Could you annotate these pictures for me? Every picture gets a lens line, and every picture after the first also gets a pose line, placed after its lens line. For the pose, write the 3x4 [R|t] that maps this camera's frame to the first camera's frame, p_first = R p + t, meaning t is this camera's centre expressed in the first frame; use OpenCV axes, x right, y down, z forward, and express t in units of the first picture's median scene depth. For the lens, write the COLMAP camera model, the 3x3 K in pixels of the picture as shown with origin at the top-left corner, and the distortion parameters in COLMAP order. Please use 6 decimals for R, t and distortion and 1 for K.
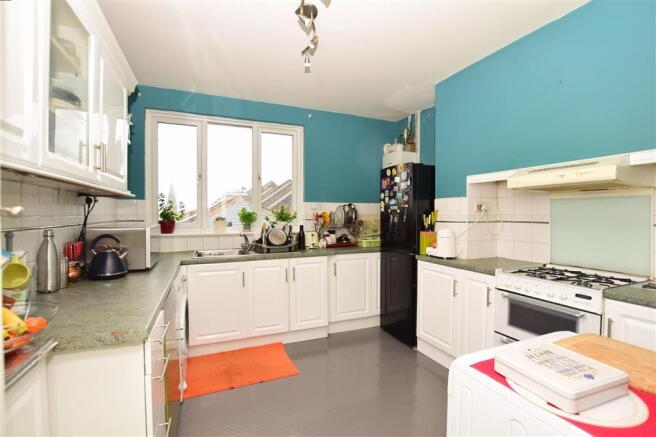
lens RADIAL K [[300.2, 0, 328.0], [0, 300.2, 218.5], [0, 0, 1]] dist [-0.000082, -0.000085]
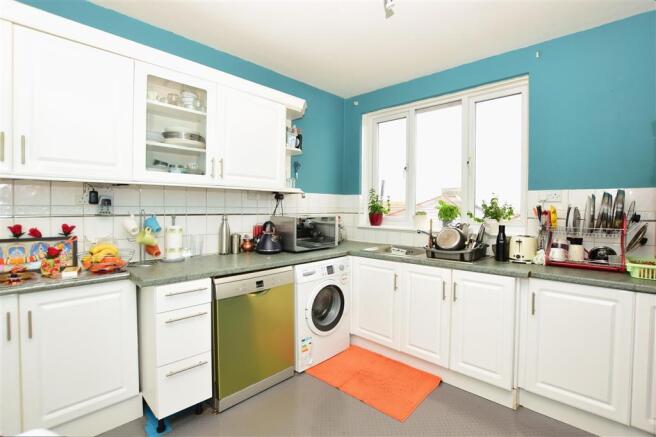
lens RADIAL K [[311.0, 0, 328.1], [0, 311.0, 208.2], [0, 0, 1]] dist [-0.043931, -0.000281]
pose [[0.407580, 0.006158, -0.913149, 0.392928], [-0.022430, 0.999743, -0.003270, -0.005050], [0.912894, 0.021814, 0.407614, 0.387628]]
